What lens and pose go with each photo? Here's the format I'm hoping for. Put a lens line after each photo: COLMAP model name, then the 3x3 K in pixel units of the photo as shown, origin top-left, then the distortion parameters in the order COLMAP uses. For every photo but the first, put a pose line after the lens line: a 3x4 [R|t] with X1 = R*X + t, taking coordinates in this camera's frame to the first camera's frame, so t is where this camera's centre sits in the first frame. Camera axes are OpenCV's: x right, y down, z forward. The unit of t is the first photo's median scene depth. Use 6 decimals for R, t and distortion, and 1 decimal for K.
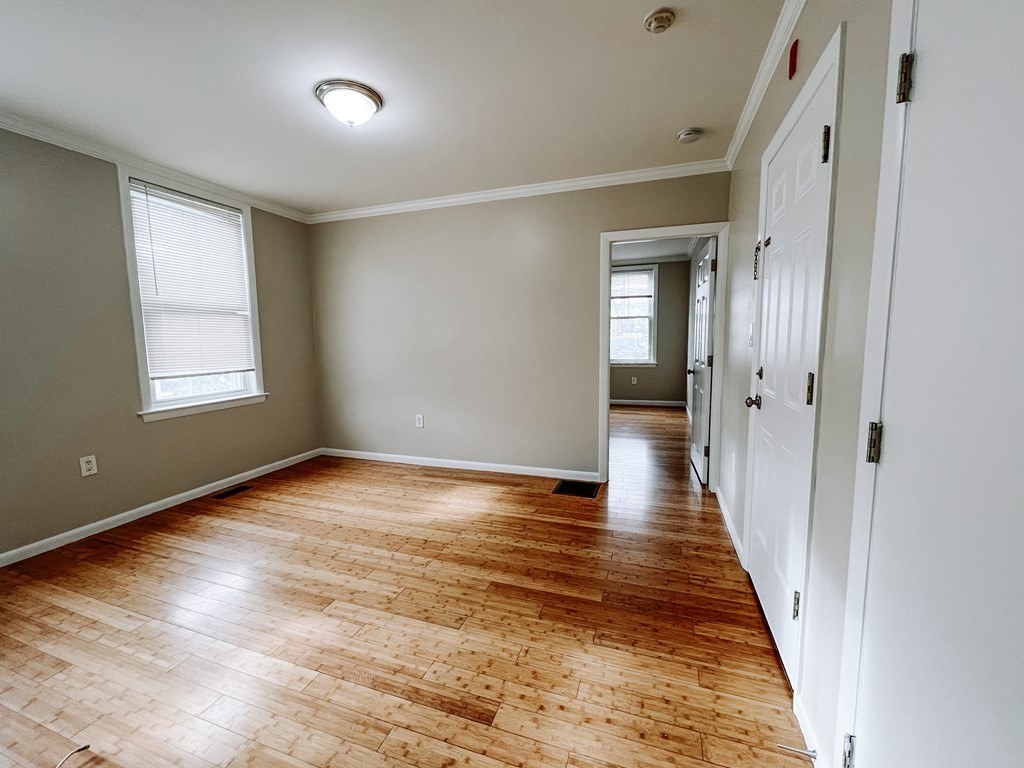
lens RADIAL K [[419.3, 0, 503.0], [0, 419.3, 382.2], [0, 0, 1]] dist [-0.000191, -0.000310]
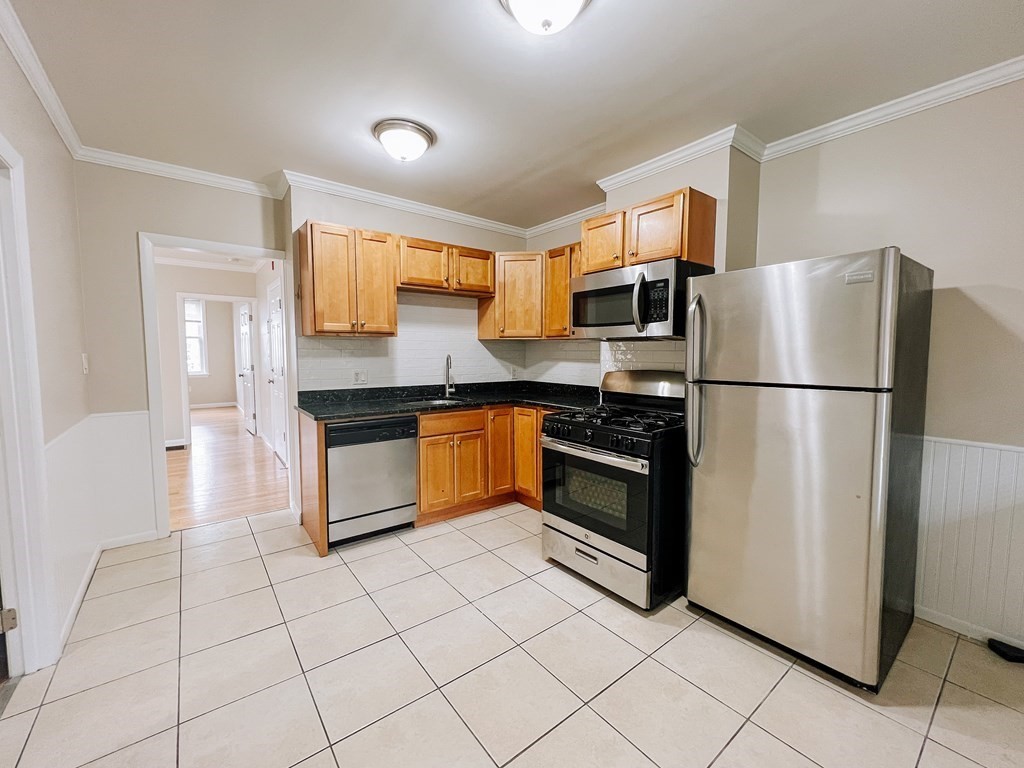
lens RADIAL K [[419.3, 0, 511.0], [0, 419.3, 379.6], [0, 0, 1]] dist [-0.000191, -0.000310]
pose [[0.536404, -0.042430, 0.842894, -0.220087], [0.066336, 0.997765, 0.008011, 0.022774], [-0.841350, 0.051617, 0.538020, -0.467710]]
